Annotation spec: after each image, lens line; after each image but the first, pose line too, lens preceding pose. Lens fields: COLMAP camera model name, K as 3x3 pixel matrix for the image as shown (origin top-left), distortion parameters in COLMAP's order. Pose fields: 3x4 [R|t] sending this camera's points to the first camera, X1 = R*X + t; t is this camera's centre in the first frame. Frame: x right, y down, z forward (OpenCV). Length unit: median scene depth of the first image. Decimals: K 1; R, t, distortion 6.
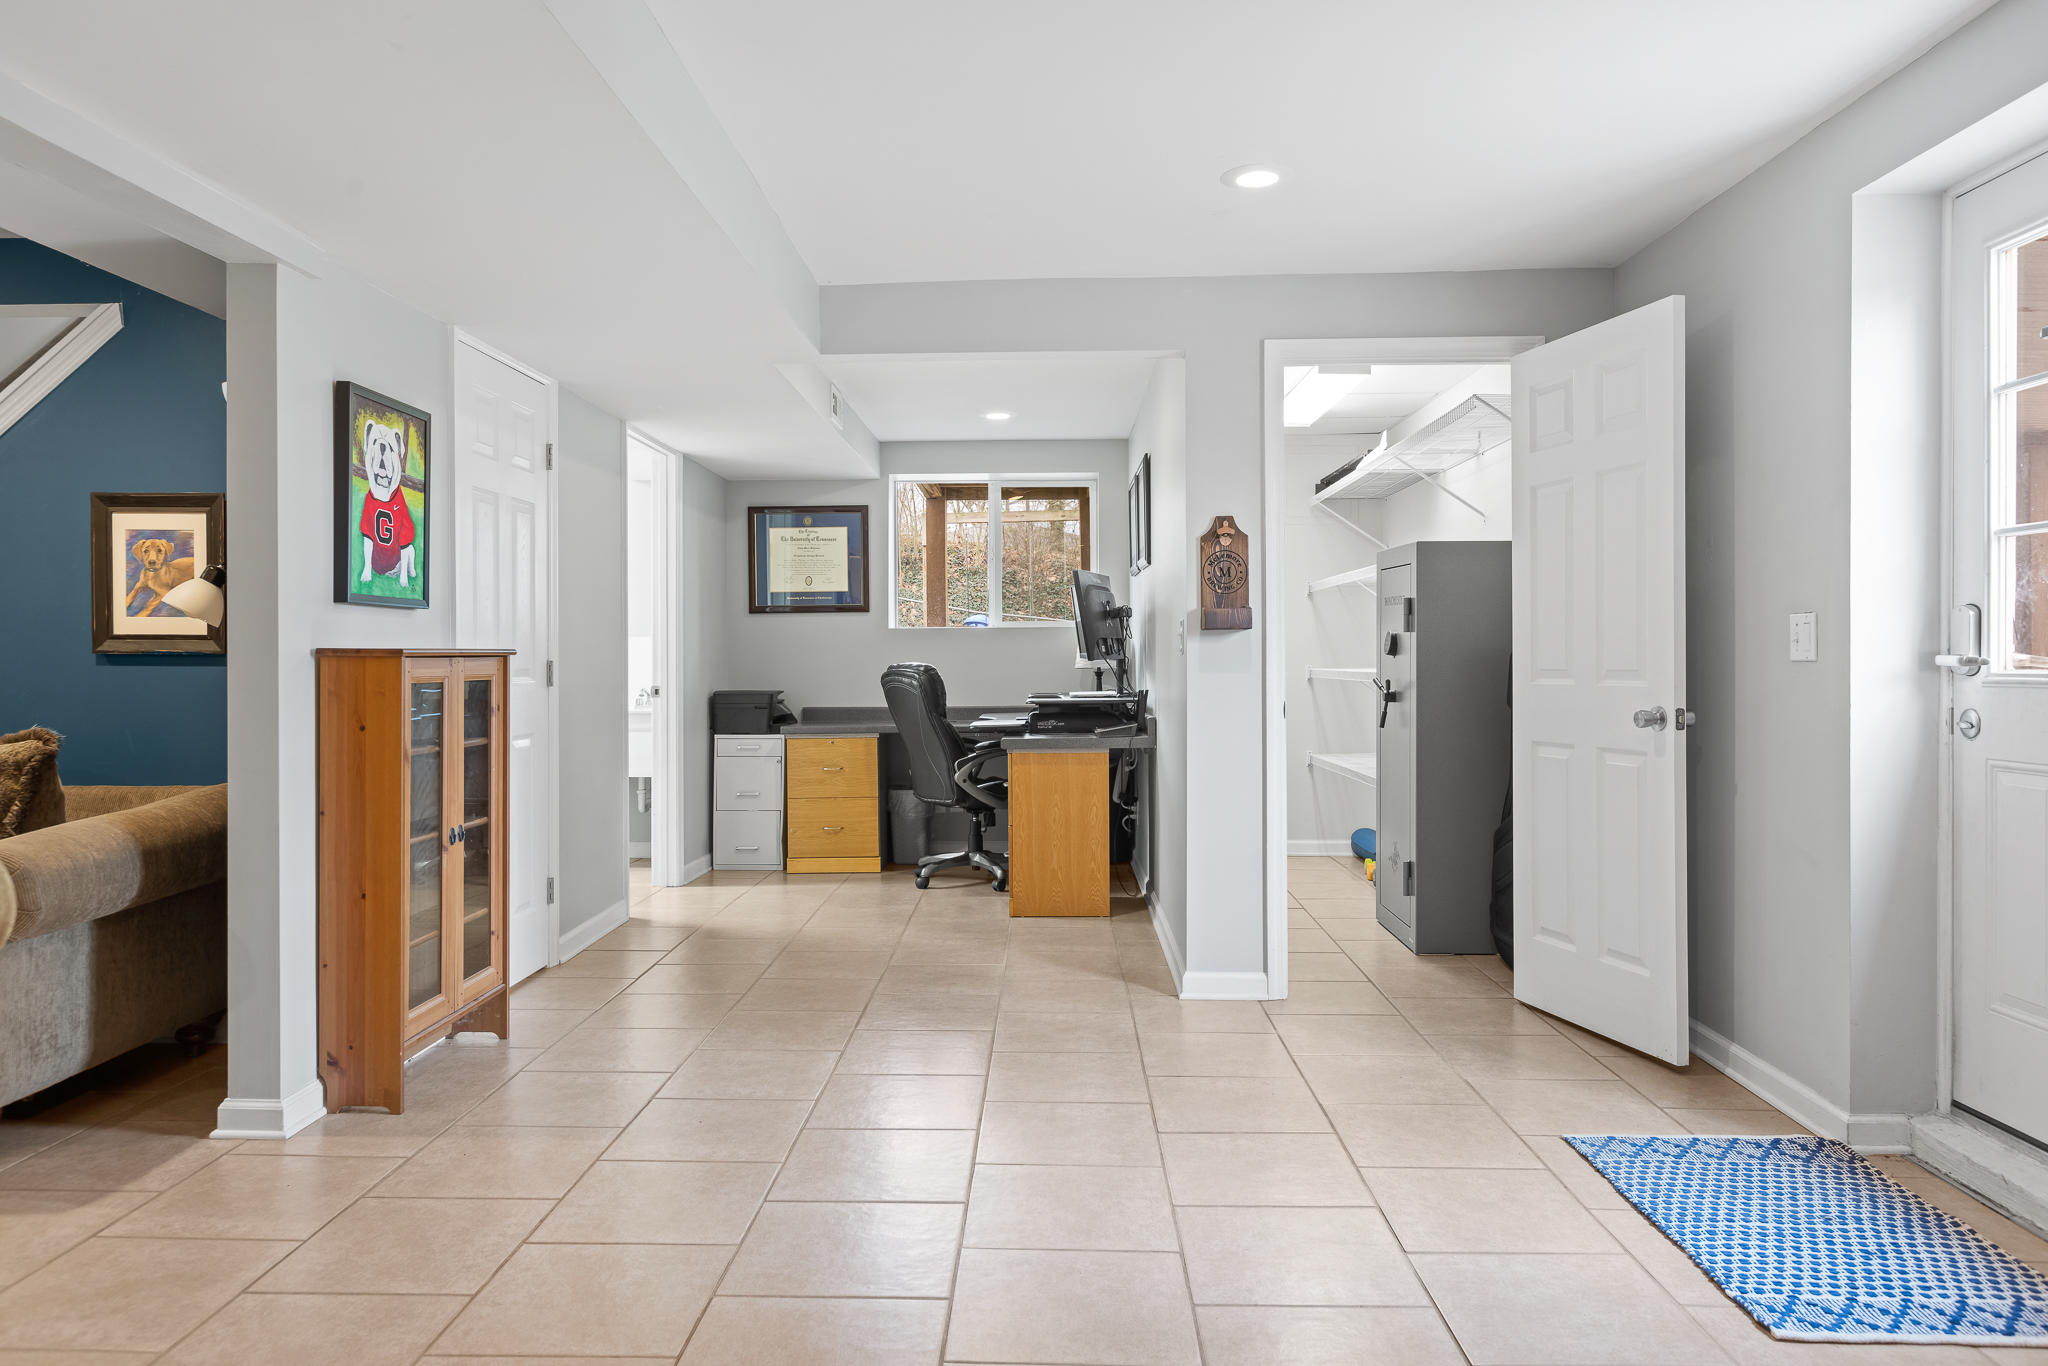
lens RADIAL K [[1338.3, 0, 1021.7], [0, 1338.3, 673.7], [0, 0, 1]] dist [-0.008307, -0.002521]
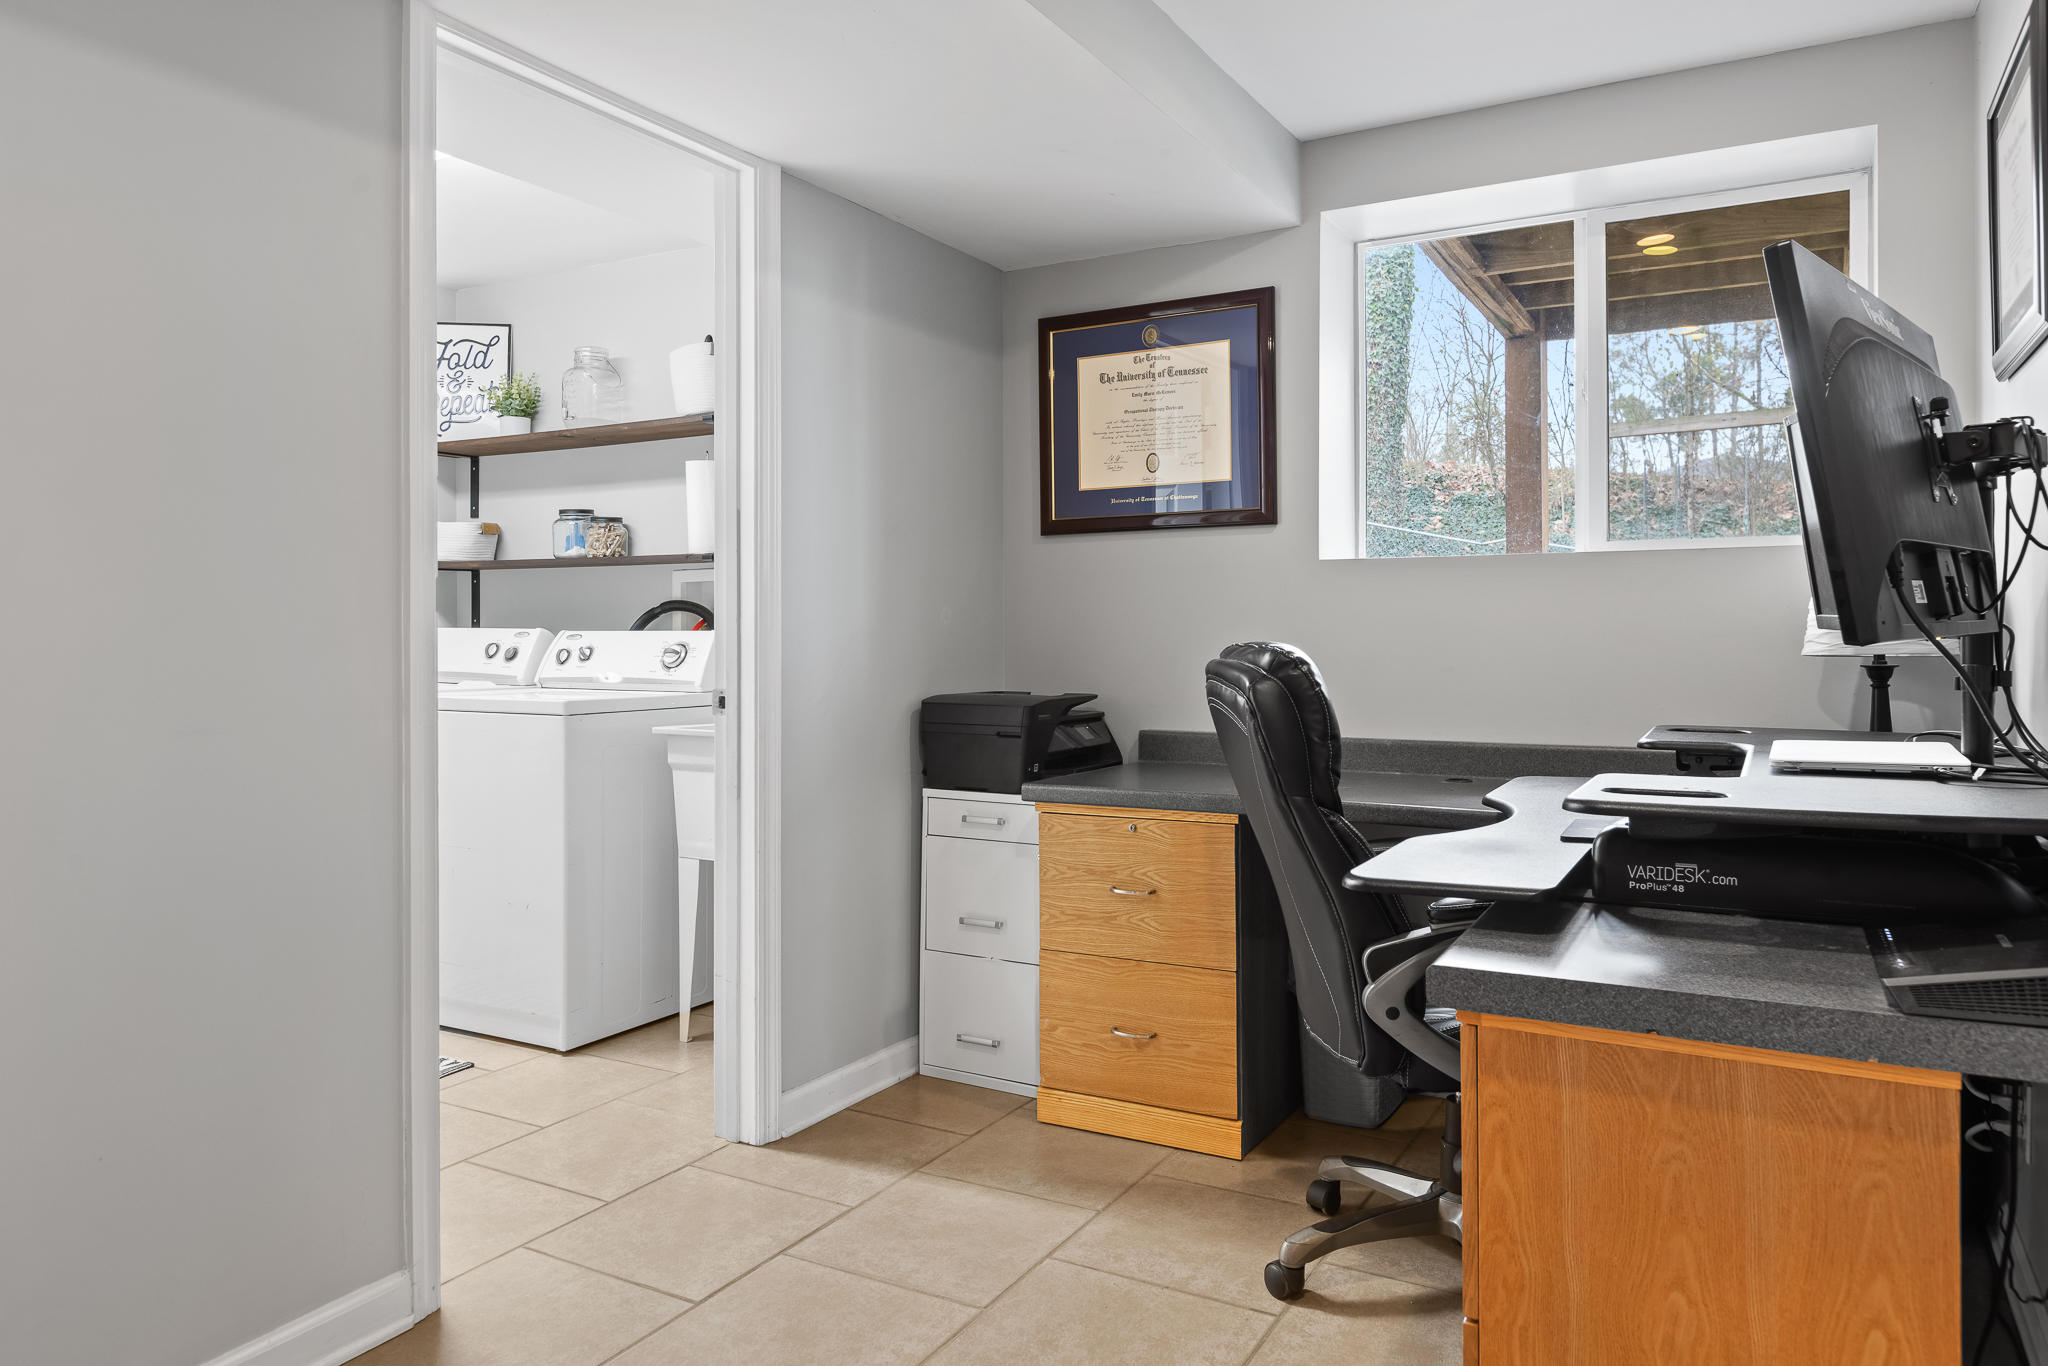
lens RADIAL K [[1338.3, 0, 1028.5], [0, 1338.3, 624.8], [0, 0, 1]] dist [-0.008307, -0.002521]
pose [[0.878259, 0.000597, -0.478184, 0.028750], [-0.005518, 0.999945, -0.008887, -0.007985], [0.478153, 0.010444, 0.878215, 0.583261]]
